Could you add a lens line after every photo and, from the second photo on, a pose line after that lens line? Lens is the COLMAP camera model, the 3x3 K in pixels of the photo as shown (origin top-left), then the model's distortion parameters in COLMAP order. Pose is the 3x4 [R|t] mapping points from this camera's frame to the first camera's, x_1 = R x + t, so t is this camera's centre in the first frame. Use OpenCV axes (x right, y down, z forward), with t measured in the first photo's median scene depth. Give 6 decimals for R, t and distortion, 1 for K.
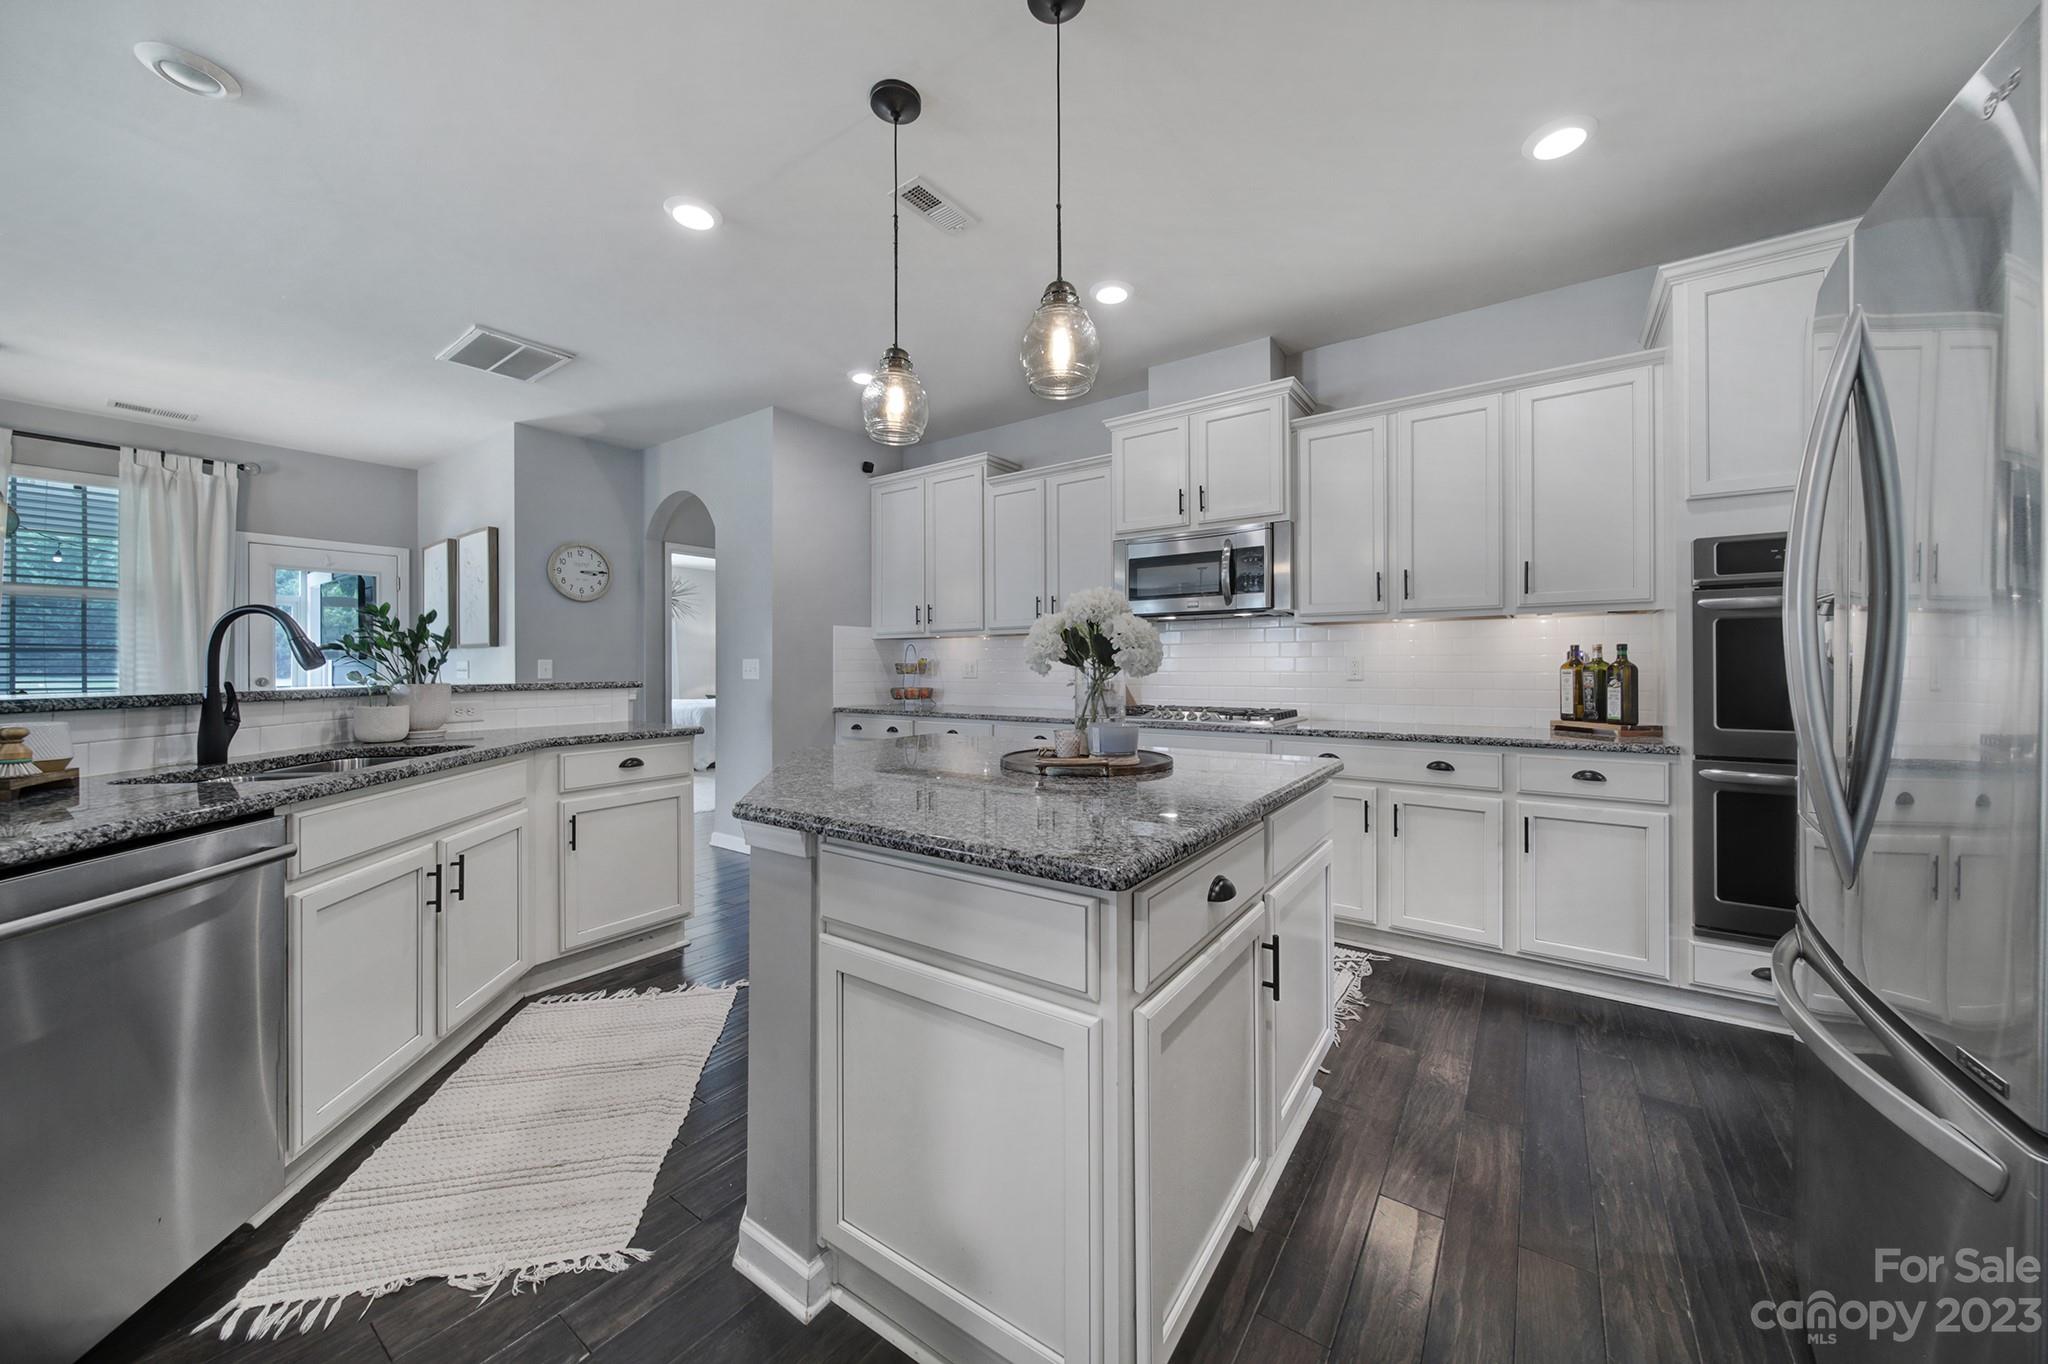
lens RADIAL K [[721.2, 0, 1032.6], [0, 721.2, 665.7], [0, 0, 1]] dist [-0.002071, -0.000145]
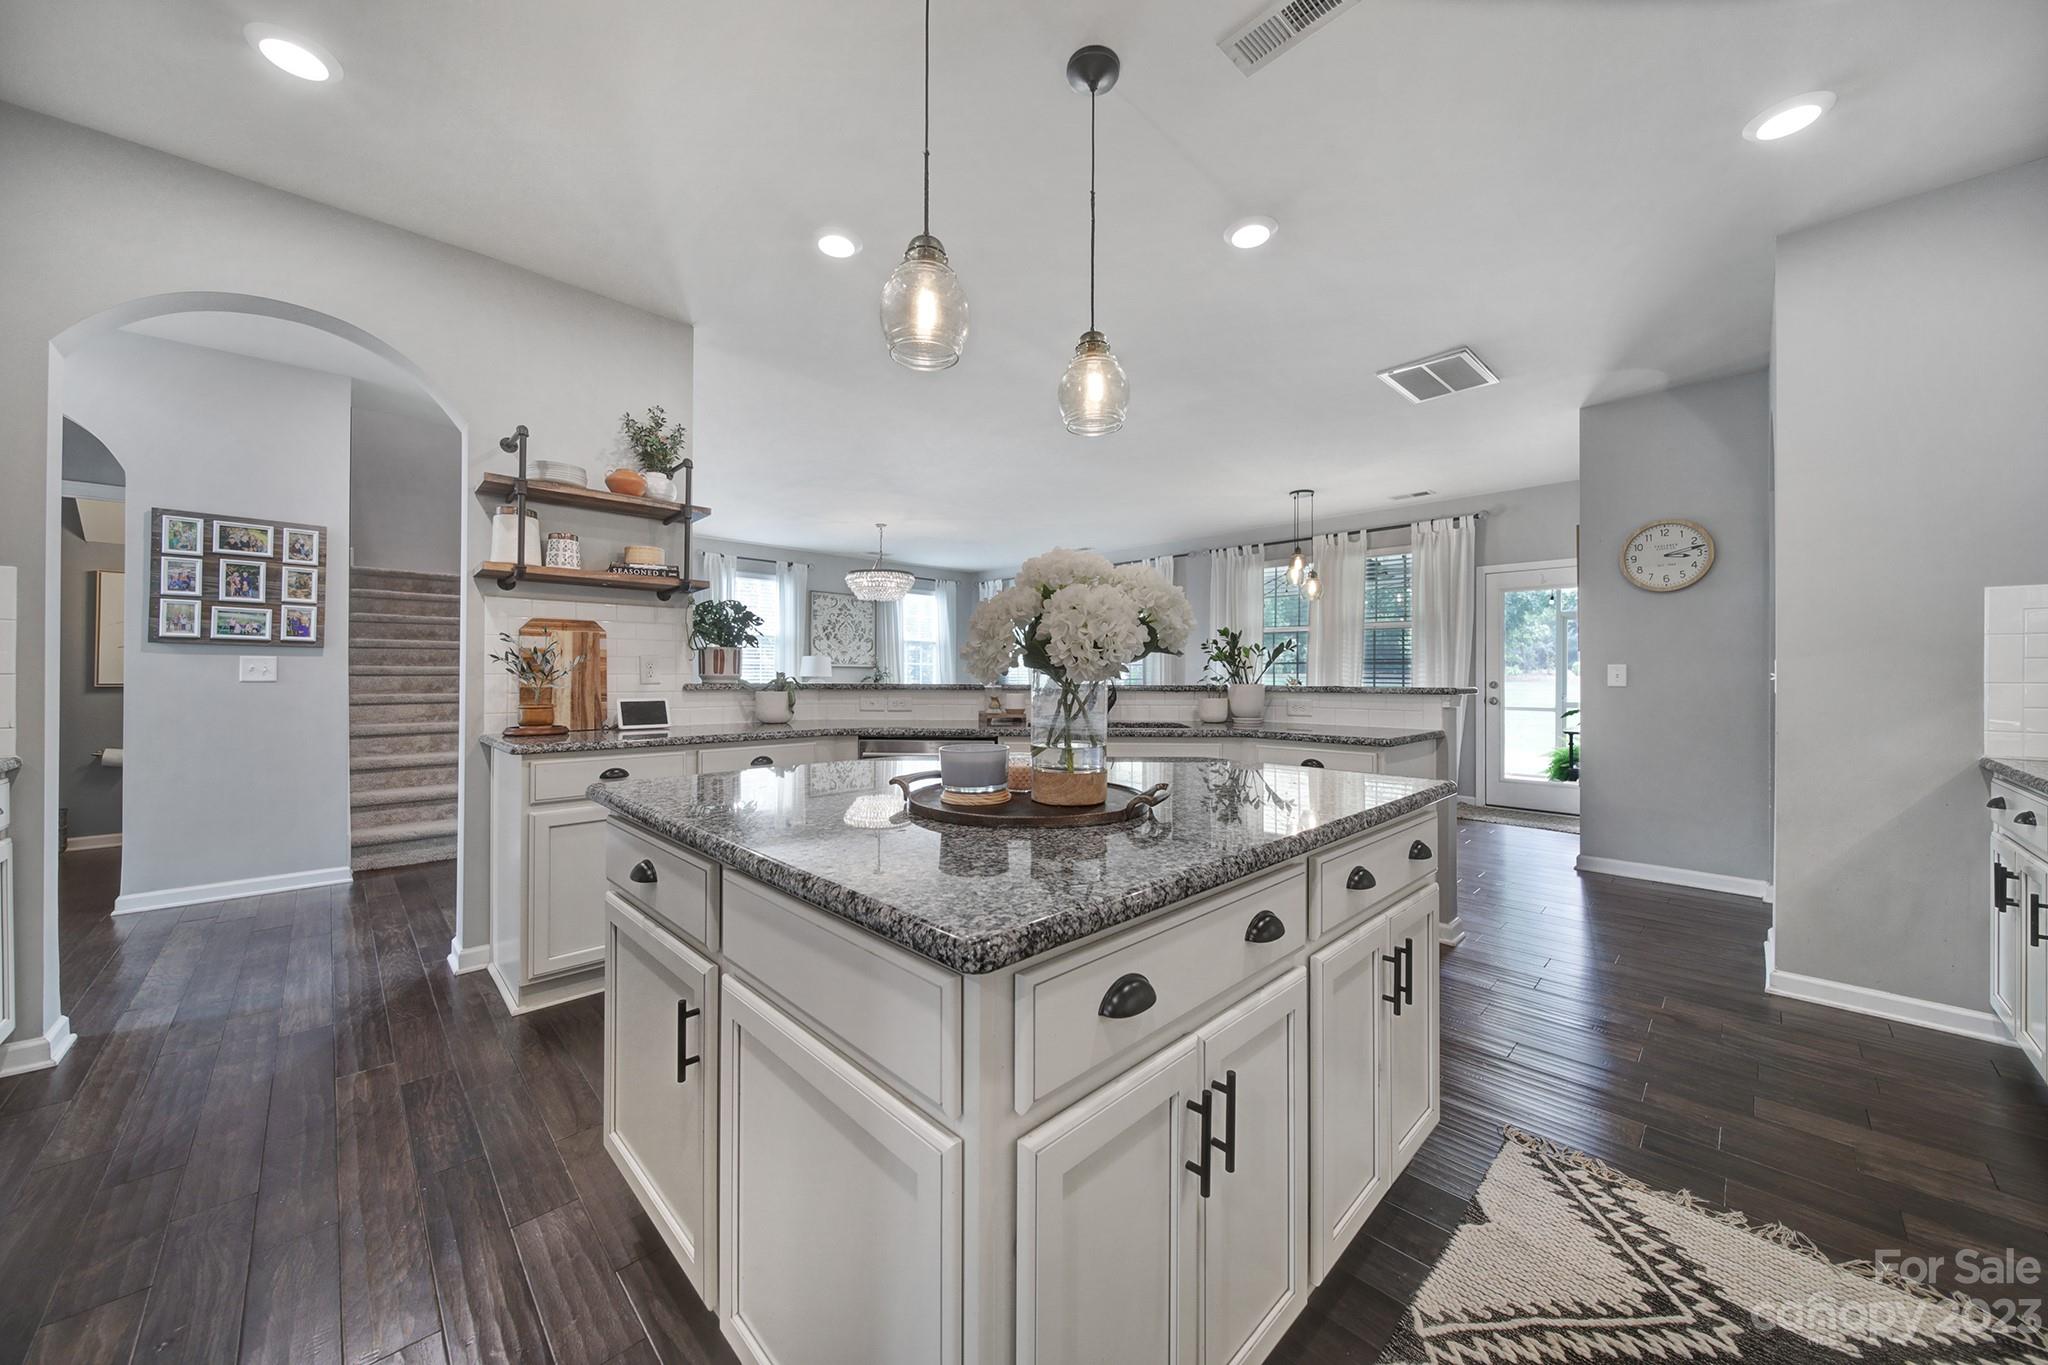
lens RADIAL K [[721.2, 0, 1023.6], [0, 721.2, 670.8], [0, 0, 1]] dist [-0.002071, -0.000145]
pose [[-0.195403, -0.001287, -0.980722, 0.316844], [-0.000749, 0.999999, -0.001163, 0.000867], [0.980723, 0.000508, -0.195404, 0.463066]]
